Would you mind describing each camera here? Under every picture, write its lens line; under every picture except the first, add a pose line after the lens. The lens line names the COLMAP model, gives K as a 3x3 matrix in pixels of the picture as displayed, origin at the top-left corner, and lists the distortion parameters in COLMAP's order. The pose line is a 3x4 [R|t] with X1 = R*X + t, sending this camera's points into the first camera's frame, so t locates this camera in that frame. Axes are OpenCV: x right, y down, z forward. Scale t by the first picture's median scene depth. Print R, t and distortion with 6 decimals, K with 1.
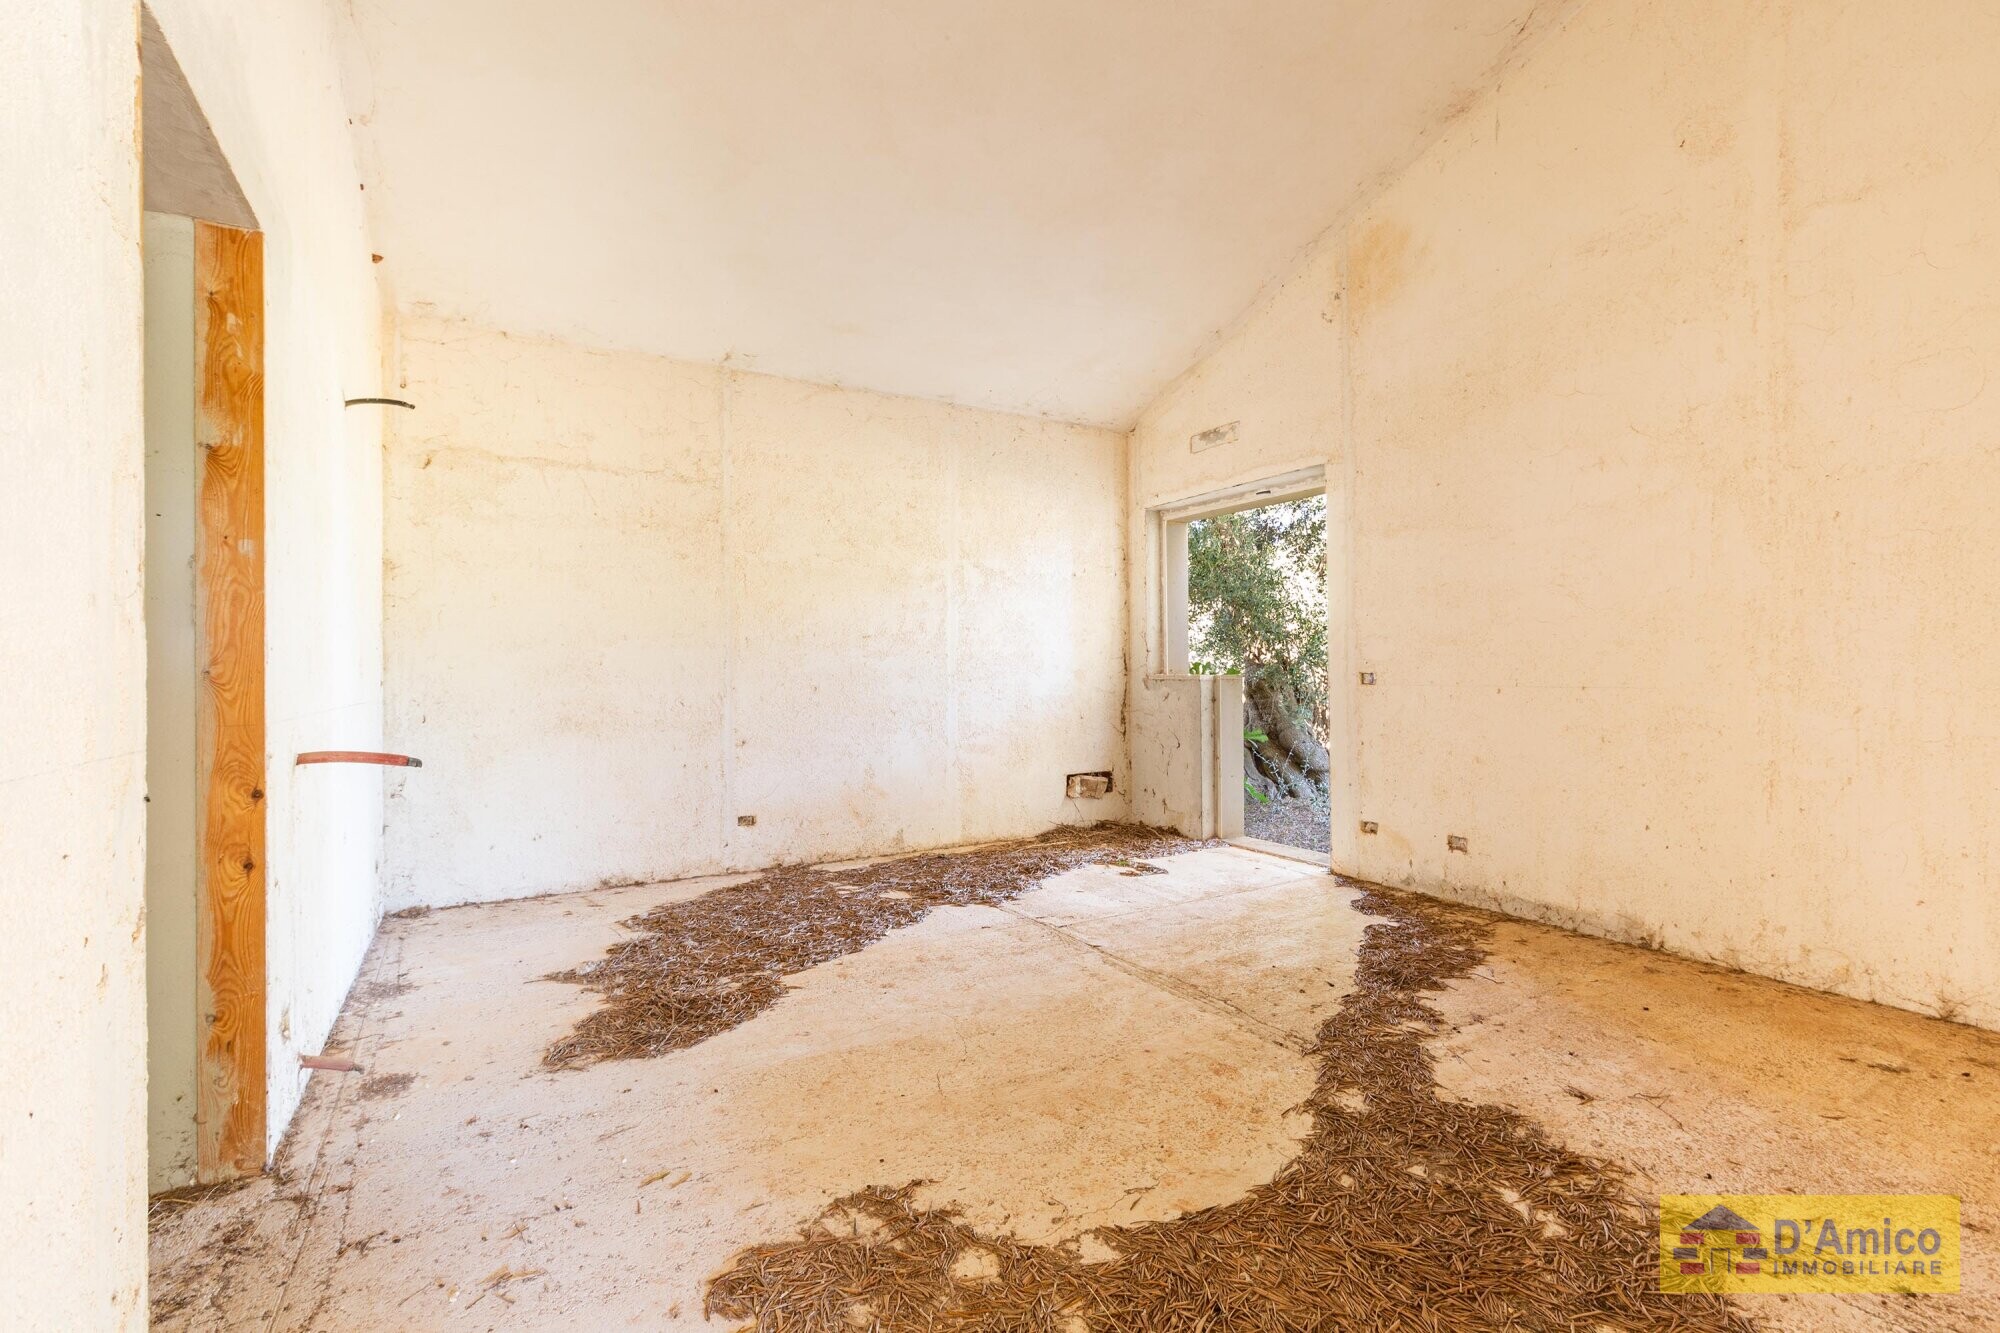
lens RADIAL K [[895.2, 0, 997.5], [0, 895.2, 663.9], [0, 0, 1]] dist [-0.000932, 0.000853]
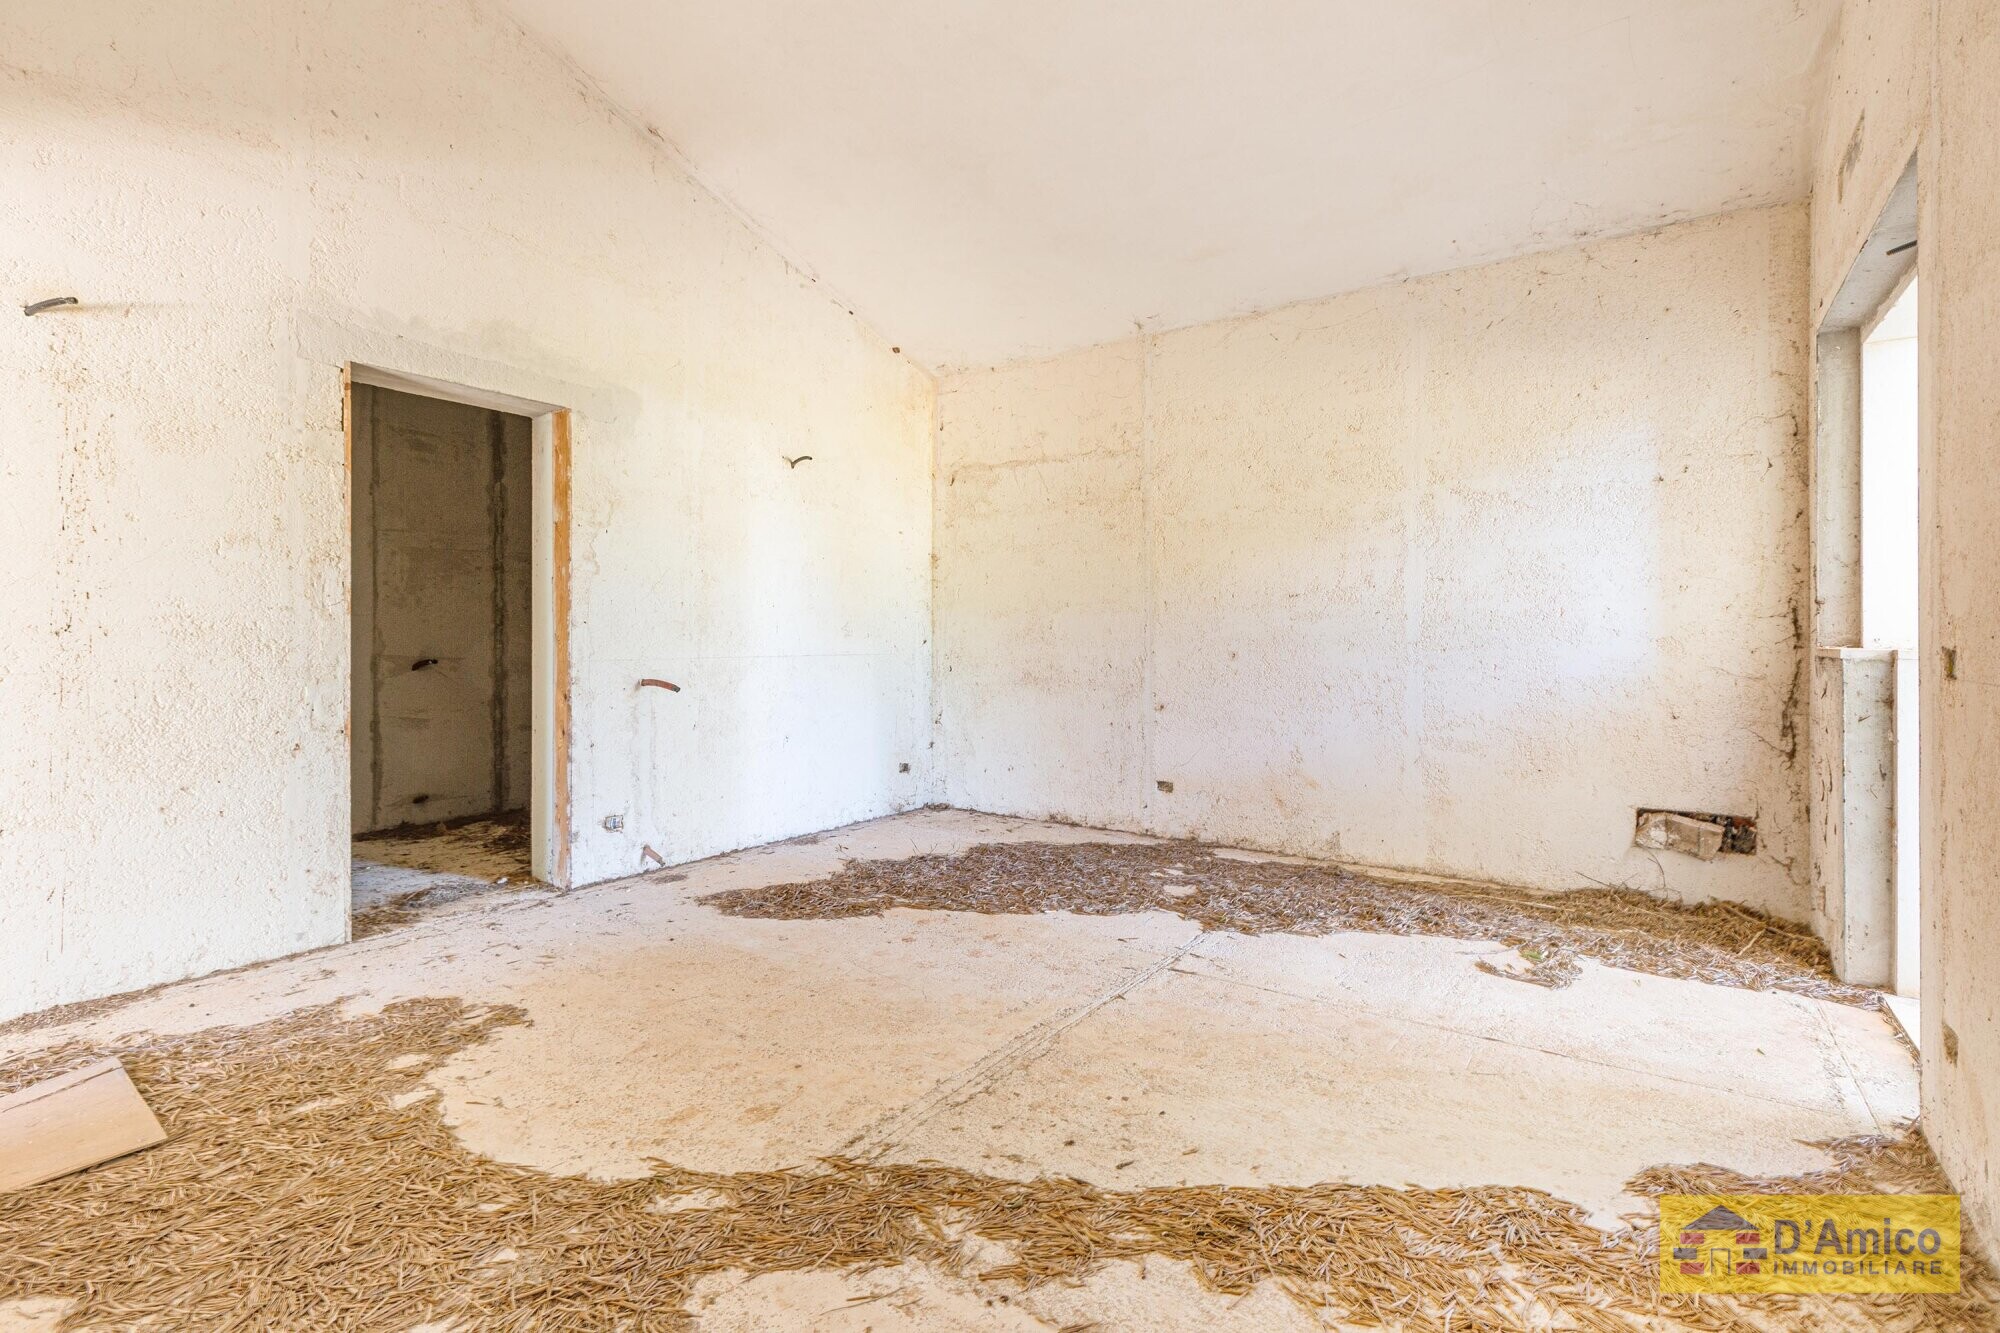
lens RADIAL K [[895.2, 0, 995.7], [0, 895.2, 636.6], [0, 0, 1]] dist [-0.000932, 0.000853]
pose [[0.421963, 0.007628, -0.906581, 0.594917], [0.002028, 0.999954, 0.009358, -0.000017], [0.906611, -0.005787, 0.421928, 0.457190]]
